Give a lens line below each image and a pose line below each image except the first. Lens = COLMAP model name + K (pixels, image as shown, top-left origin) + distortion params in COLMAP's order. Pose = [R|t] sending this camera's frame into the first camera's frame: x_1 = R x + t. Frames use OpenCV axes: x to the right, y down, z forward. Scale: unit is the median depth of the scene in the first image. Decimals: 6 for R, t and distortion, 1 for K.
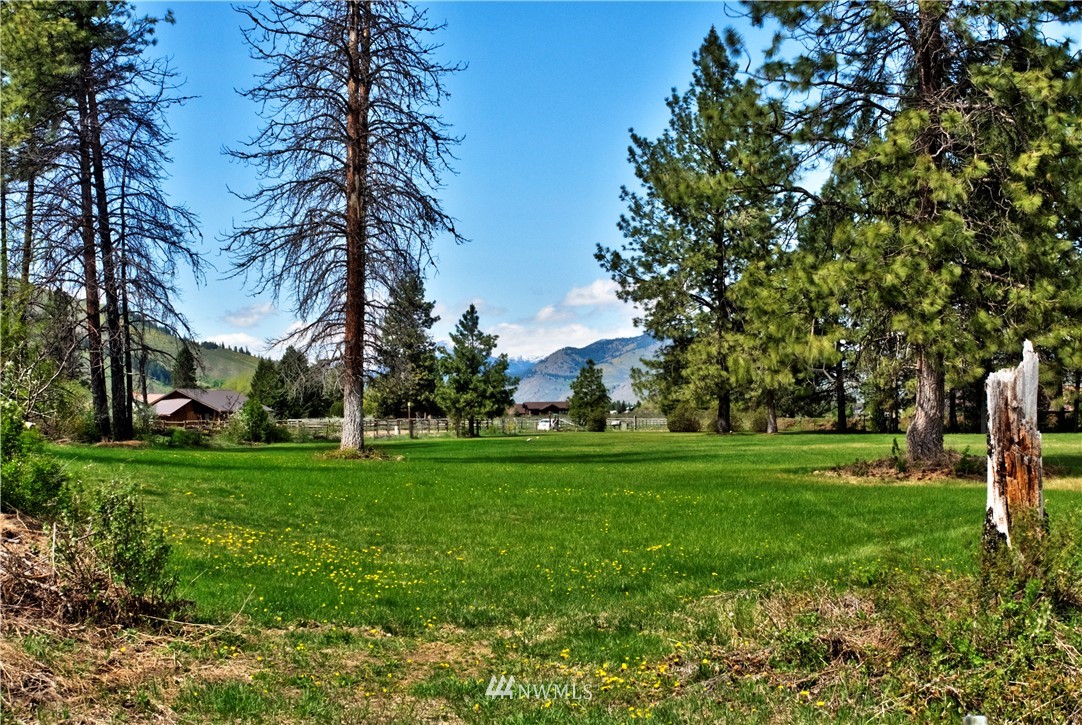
lens RADIAL K [[1537.2, 0, 541.0], [0, 1537.2, 362.5], [0, 0, 1]] dist [0.011204, 0.023630]
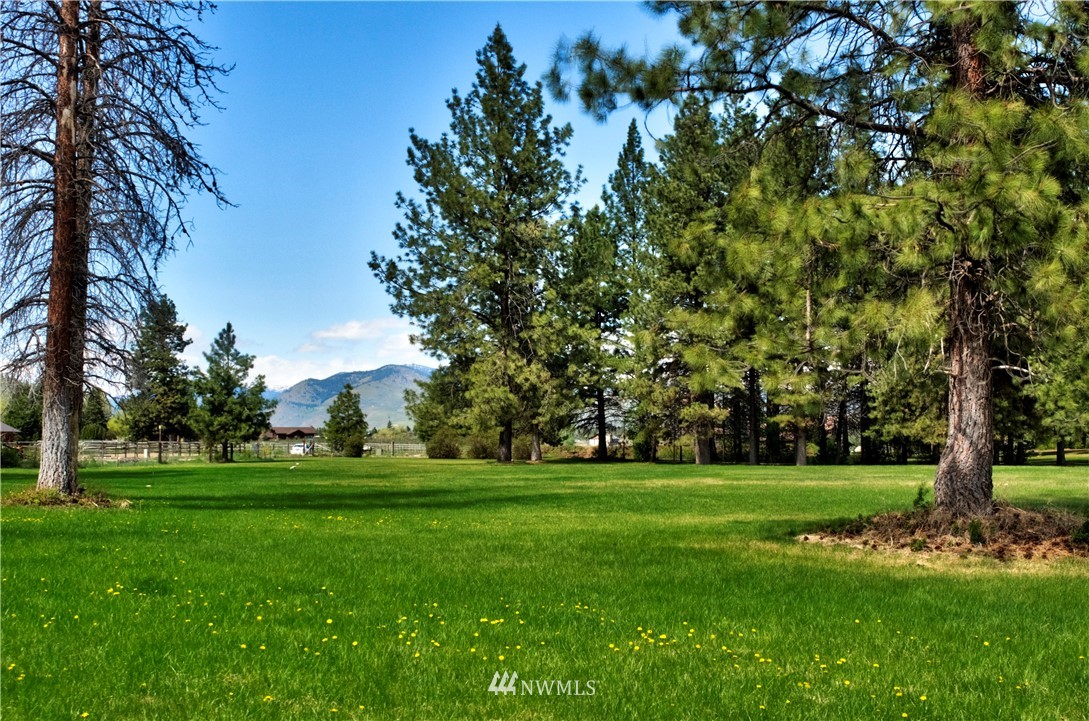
lens RADIAL K [[1444.8, 0, 484.8], [0, 1444.8, 359.7], [0, 0, 1]] dist [0.002894, -0.045325]
pose [[0.990975, 0.019342, 0.132642, -0.008765], [-0.016451, 0.999603, -0.022858, 0.004659], [-0.133031, 0.020470, 0.990900, 0.138260]]
